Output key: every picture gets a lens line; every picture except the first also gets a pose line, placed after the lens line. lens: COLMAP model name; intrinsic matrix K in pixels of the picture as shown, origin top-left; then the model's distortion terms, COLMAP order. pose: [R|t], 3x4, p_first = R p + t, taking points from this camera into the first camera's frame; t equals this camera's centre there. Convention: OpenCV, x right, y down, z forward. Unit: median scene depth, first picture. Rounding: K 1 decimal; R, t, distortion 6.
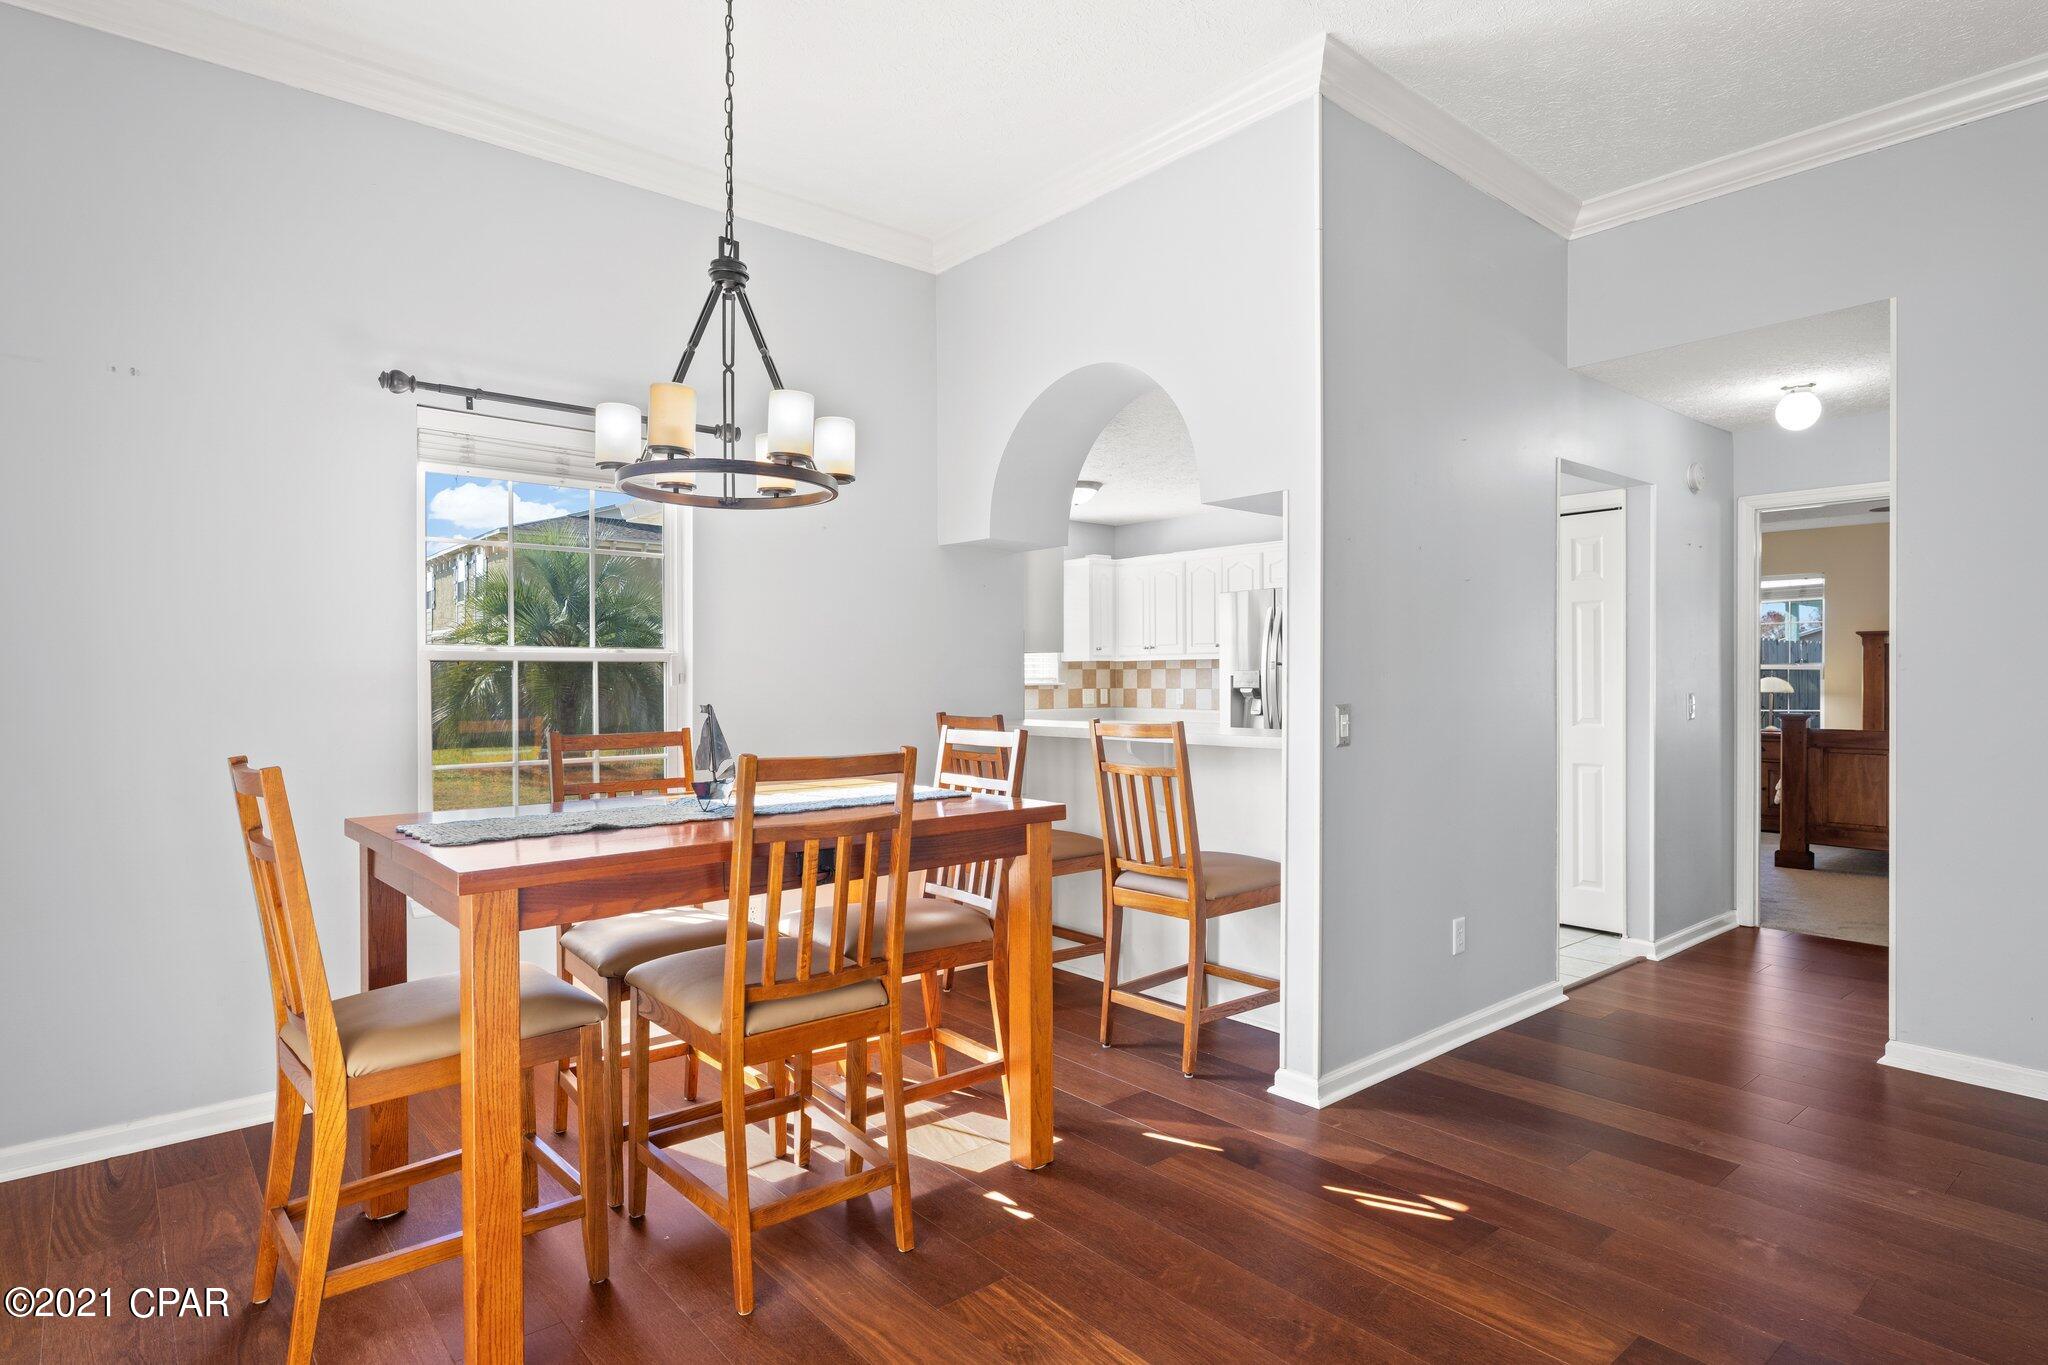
lens RADIAL K [[1107.5, 0, 1024.0], [0, 1107.5, 682.5], [0, 0, 1]] dist [-0.001236, -0.000411]
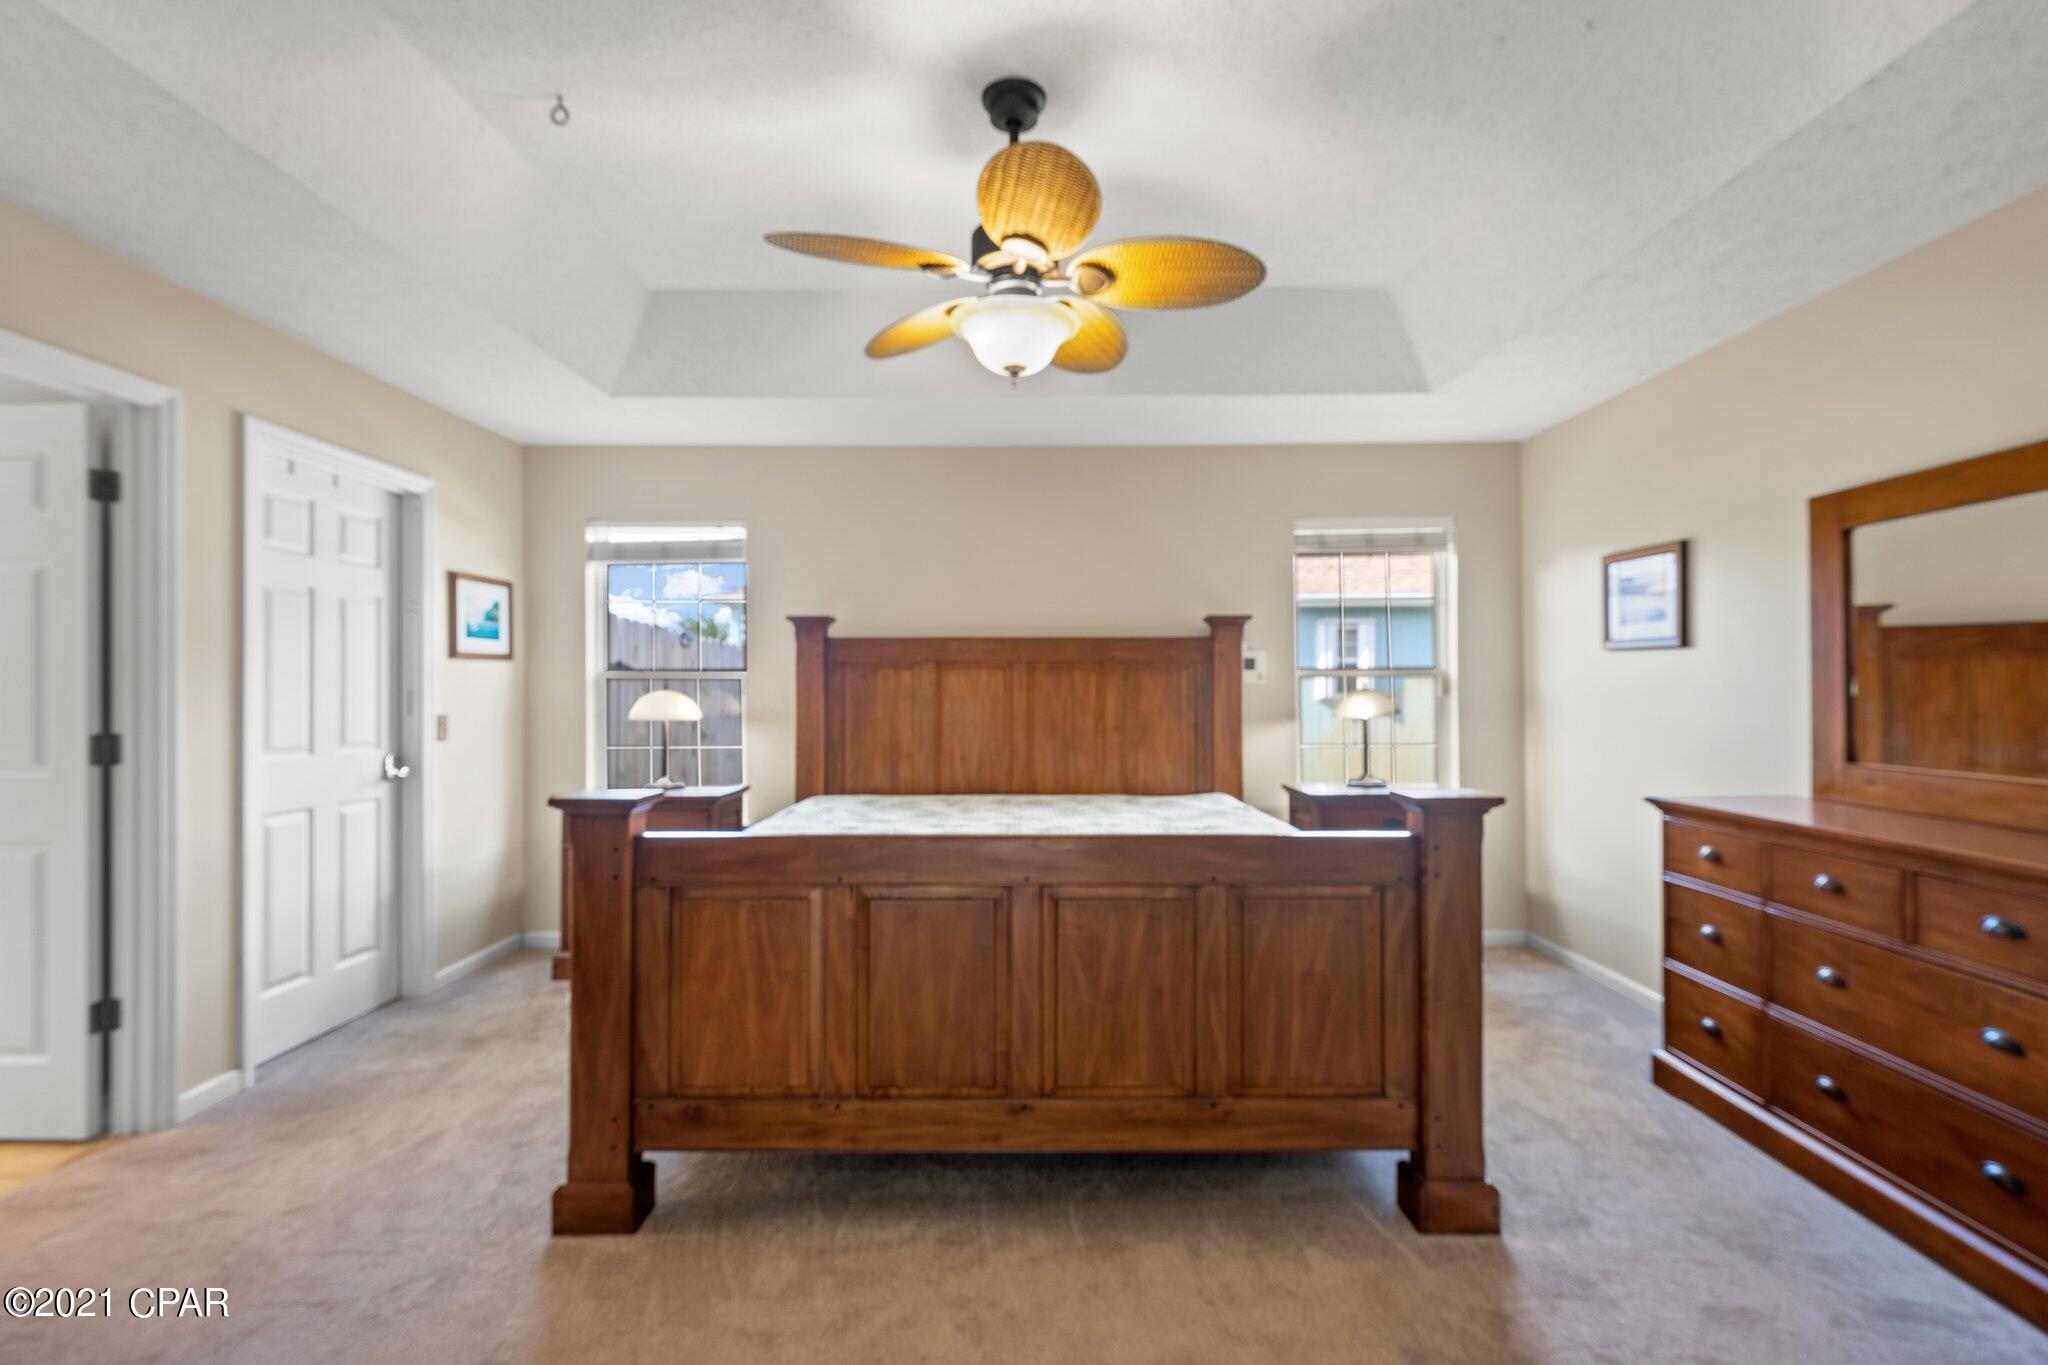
lens RADIAL K [[897.4, 0, 1031.9], [0, 897.4, 685.4], [0, 0, 1]] dist [0.001193, 0.000338]
pose [[0.649600, 0.005309, 0.760258, 0.574742], [0.001017, 0.999969, -0.007851, -0.005686], [-0.760275, 0.005873, 0.649574, 0.715797]]
